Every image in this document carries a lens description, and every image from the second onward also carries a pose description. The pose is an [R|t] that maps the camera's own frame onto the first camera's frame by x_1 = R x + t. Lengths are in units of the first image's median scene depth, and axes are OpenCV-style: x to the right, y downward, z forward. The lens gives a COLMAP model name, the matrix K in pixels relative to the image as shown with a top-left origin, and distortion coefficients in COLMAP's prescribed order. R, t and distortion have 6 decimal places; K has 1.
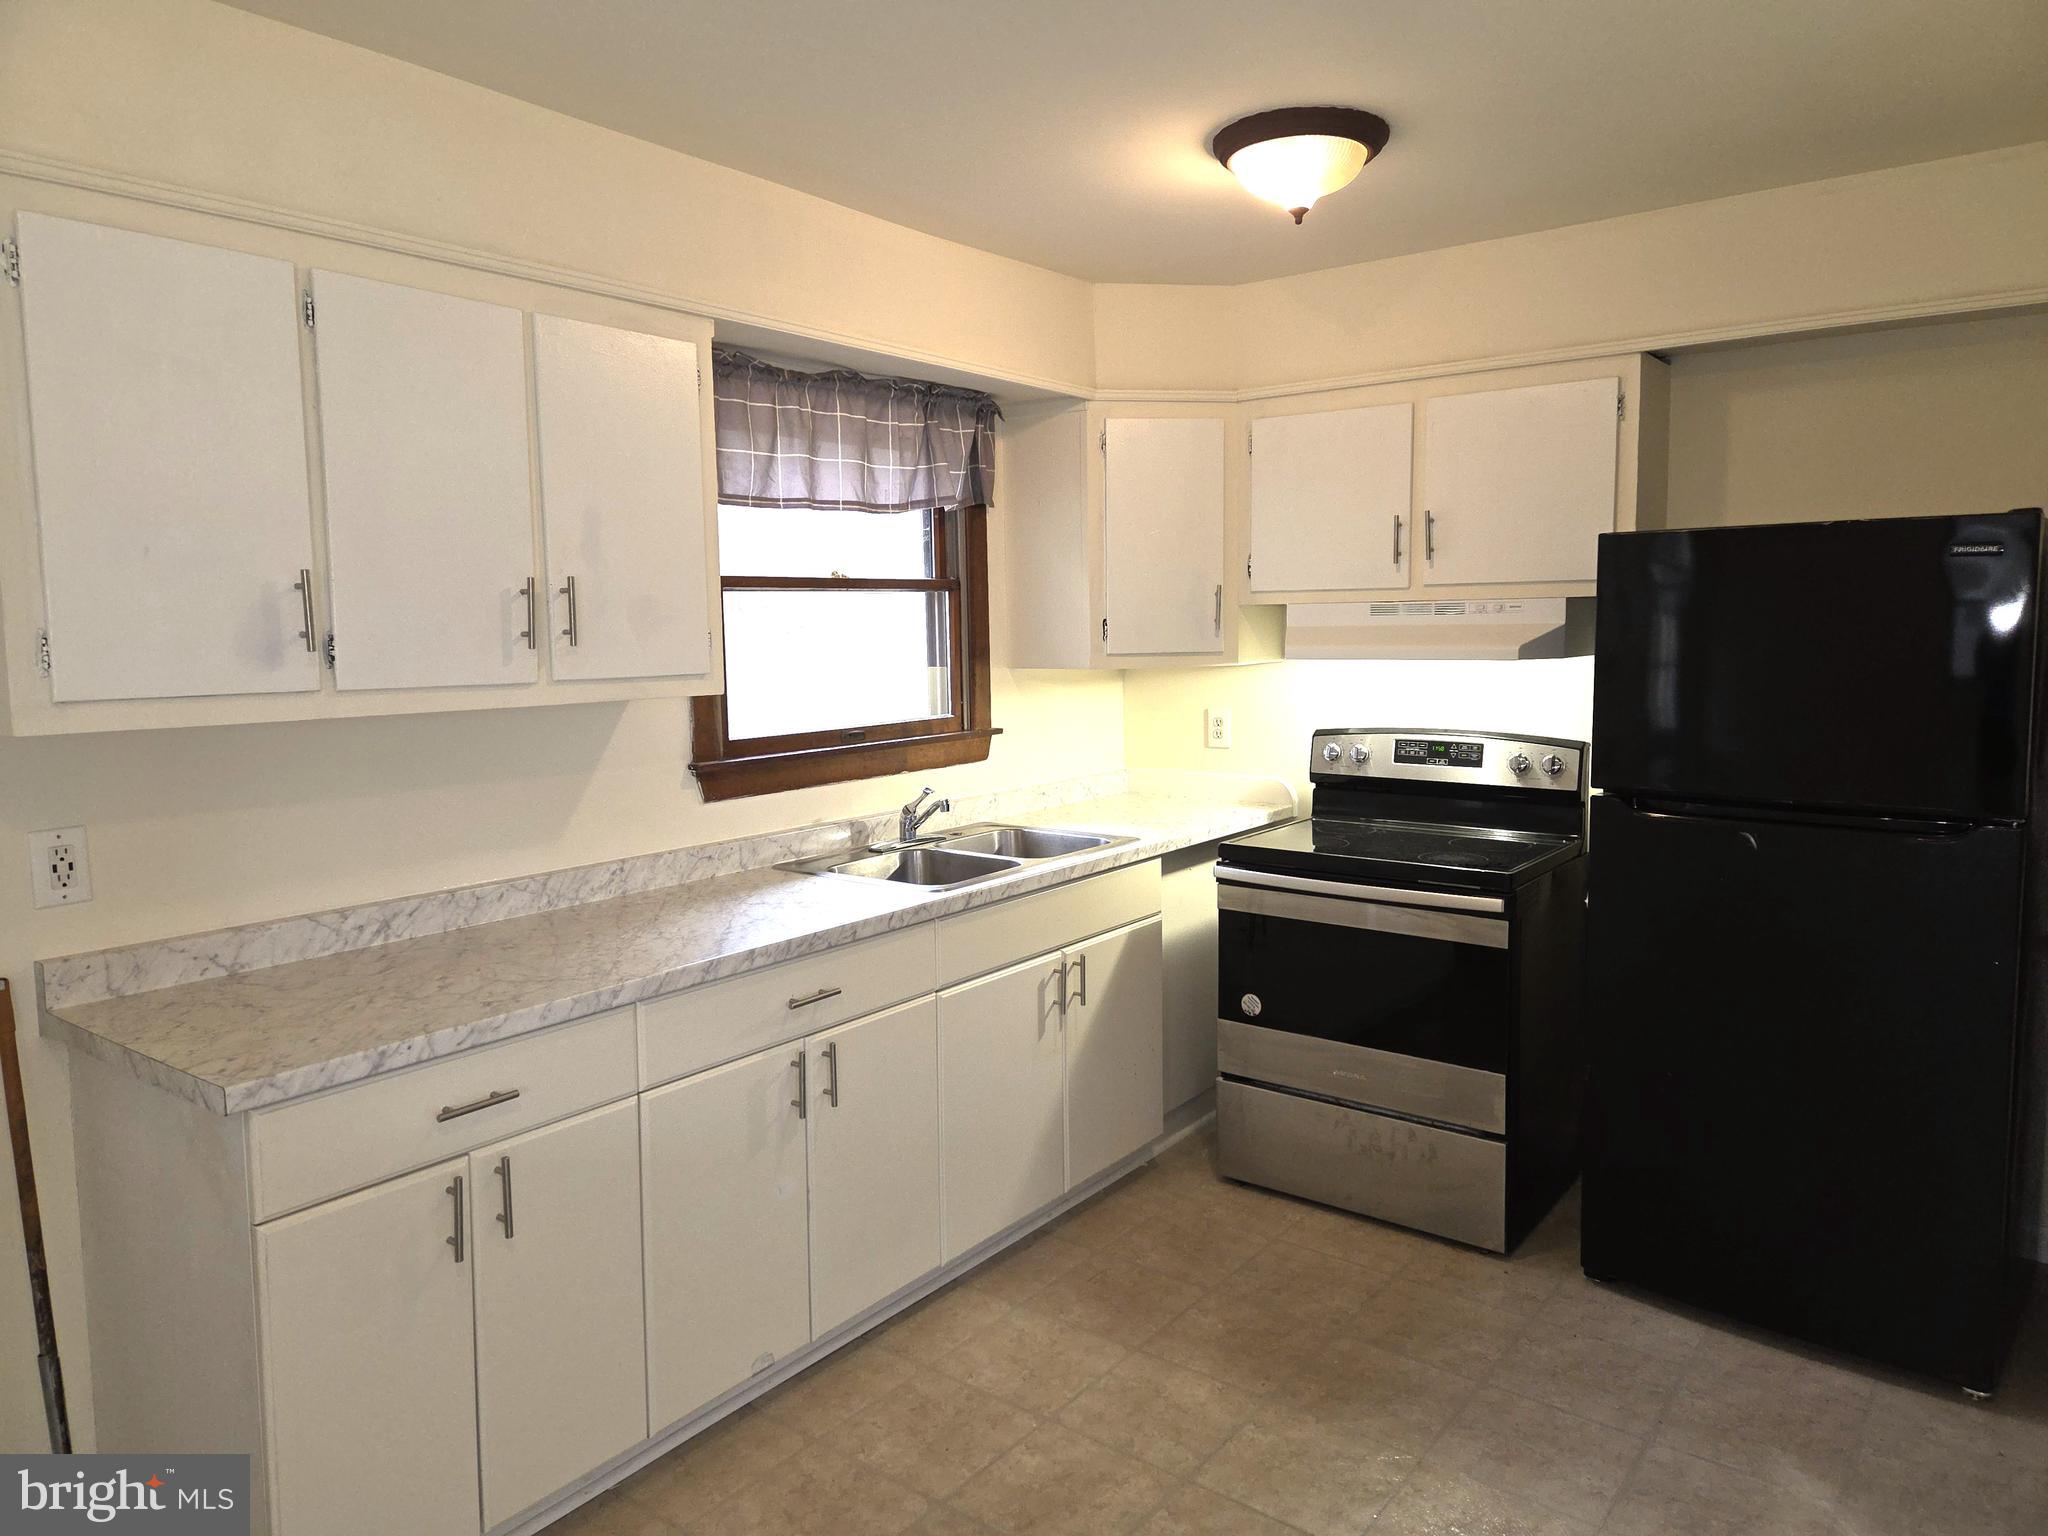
lens RADIAL K [[1394.5, 0, 1020.9], [0, 1394.5, 730.4], [0, 0, 1]] dist [0.100624, -0.070449]
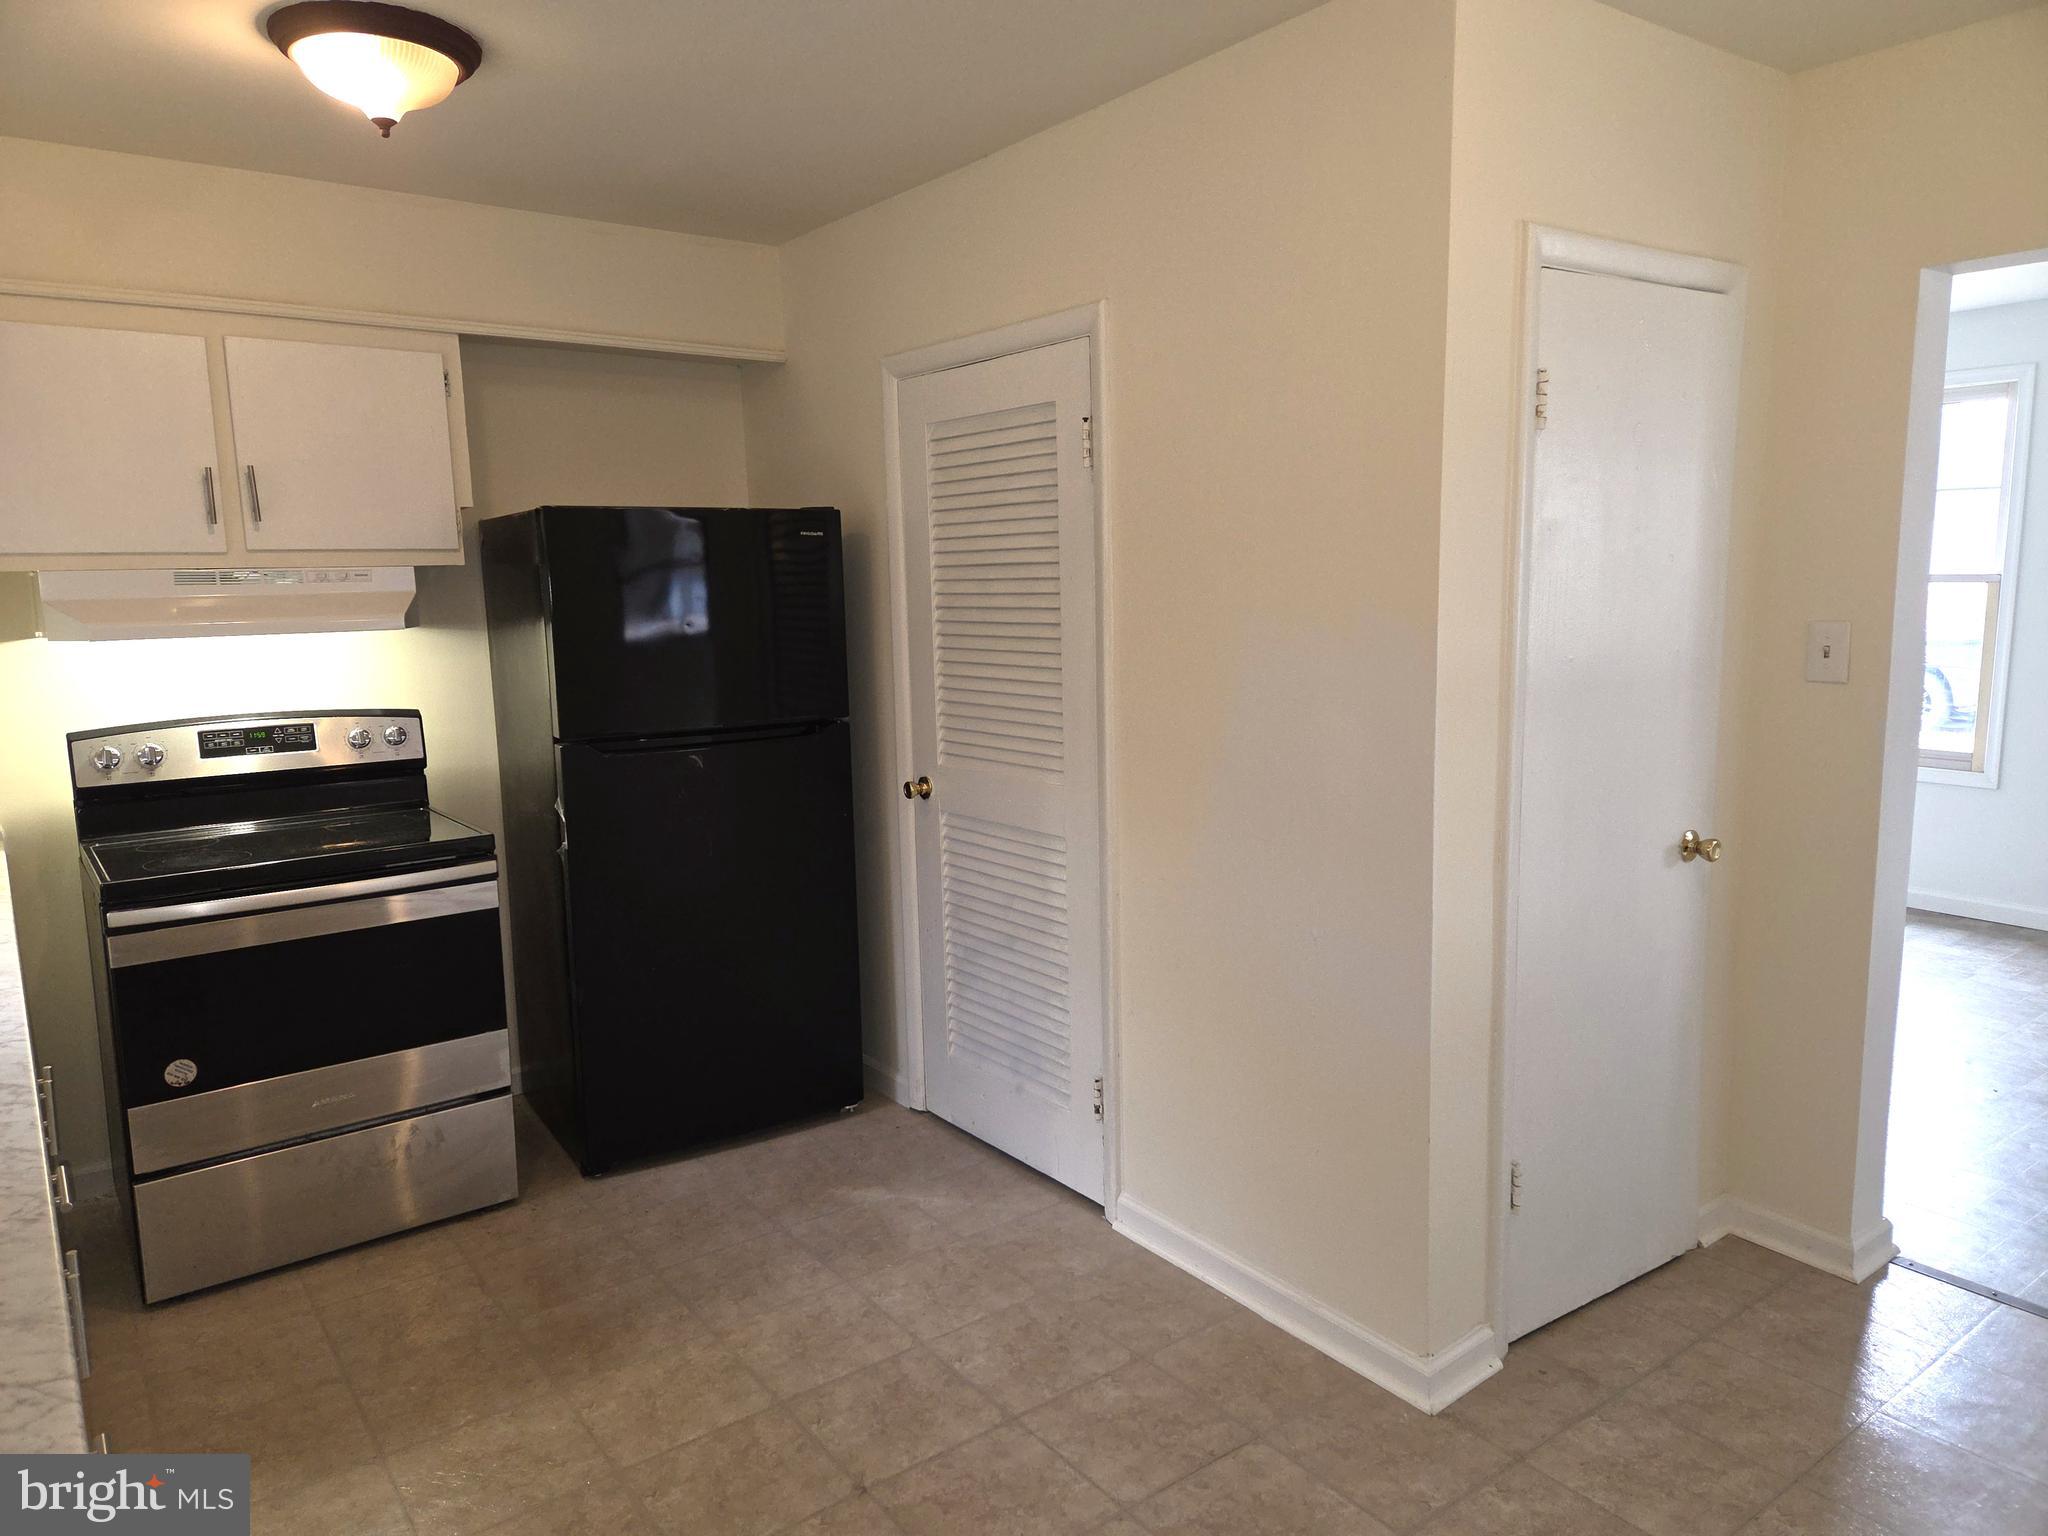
lens RADIAL K [[1365.4, 0, 1049.5], [0, 1365.4, 761.5], [0, 0, 1]] dist [0.079172, -0.065412]
pose [[0.257477, -0.126446, 0.957975, -0.443353], [0.094085, 0.989971, 0.105382, -0.017219], [-0.961693, 0.062997, 0.266792, 0.297766]]
